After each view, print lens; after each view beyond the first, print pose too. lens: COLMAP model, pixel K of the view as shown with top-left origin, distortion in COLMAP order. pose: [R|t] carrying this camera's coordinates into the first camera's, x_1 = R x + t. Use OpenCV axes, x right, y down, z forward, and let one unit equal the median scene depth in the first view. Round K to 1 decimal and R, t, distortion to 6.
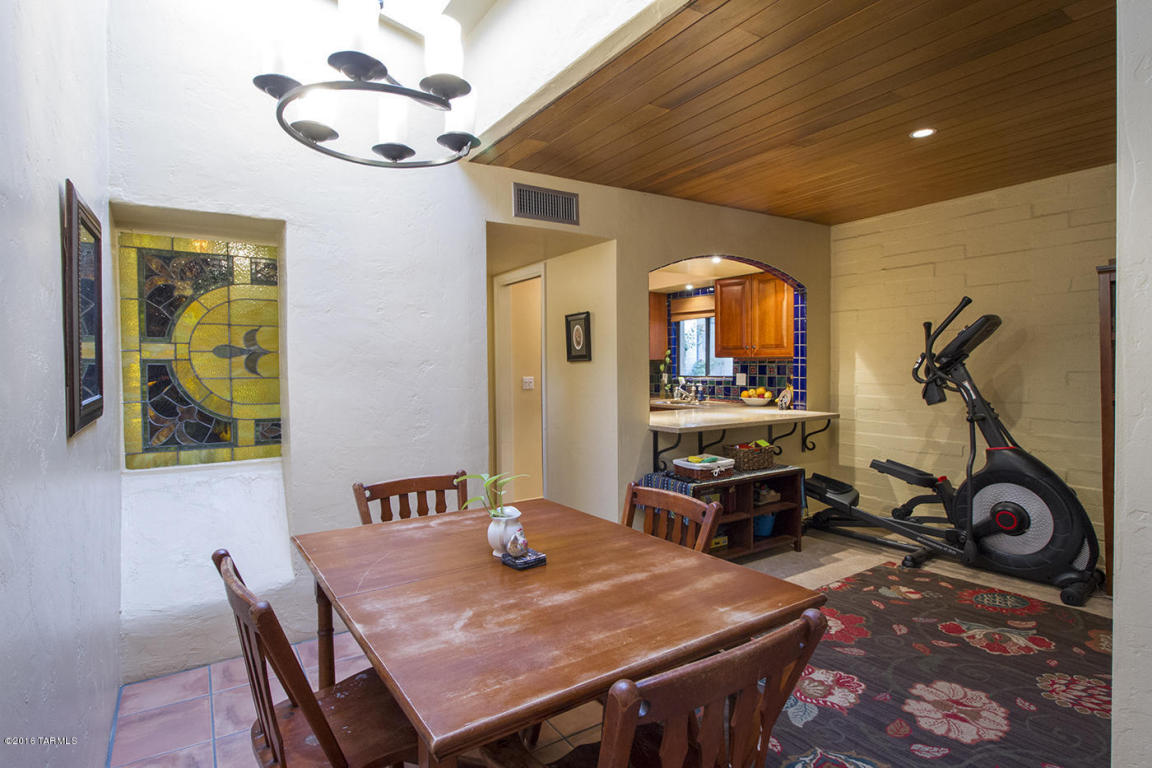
lens RADIAL K [[585.7, 0, 584.3], [0, 585.7, 379.7], [0, 0, 1]] dist [0.002733, -0.008101]
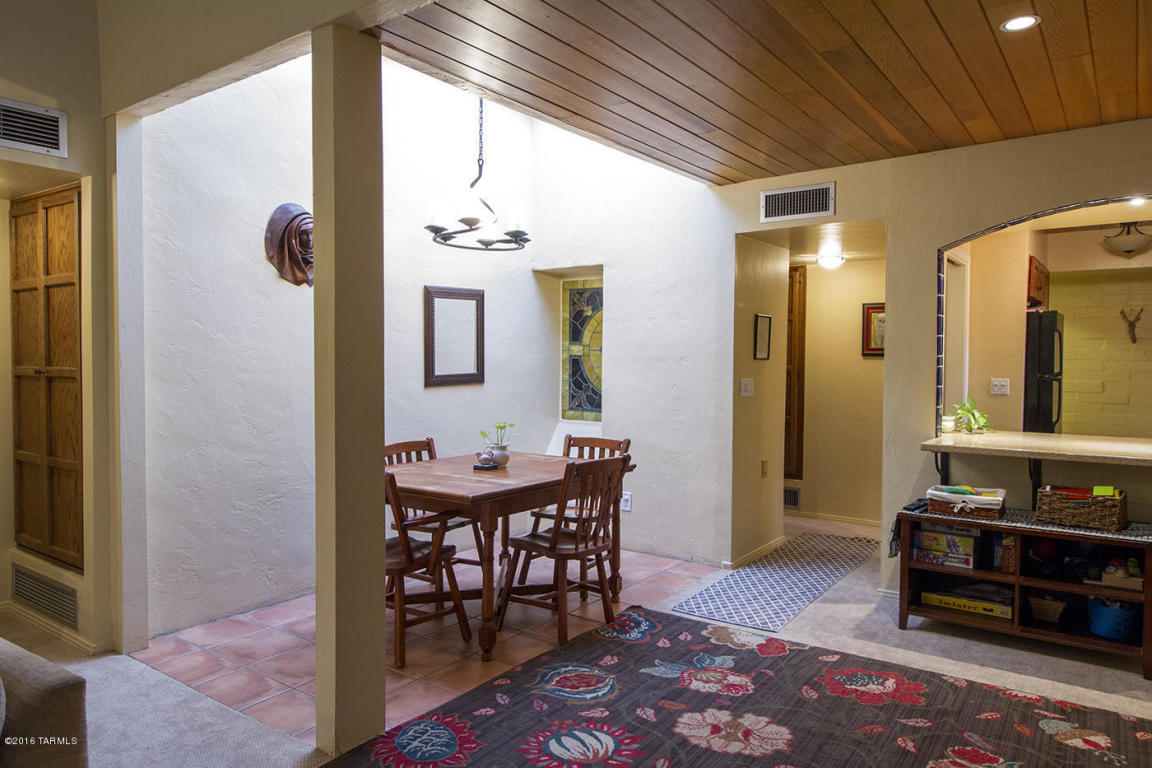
lens RADIAL K [[770.2, 0, 571.9], [0, 770.2, 377.5], [0, 0, 1]] dist [0.003394, -0.013207]
pose [[0.345138, 0.035498, -0.937880, 1.211008], [-0.033404, 0.999116, 0.025523, -0.024453], [0.937957, 0.022520, 0.346019, 0.218682]]
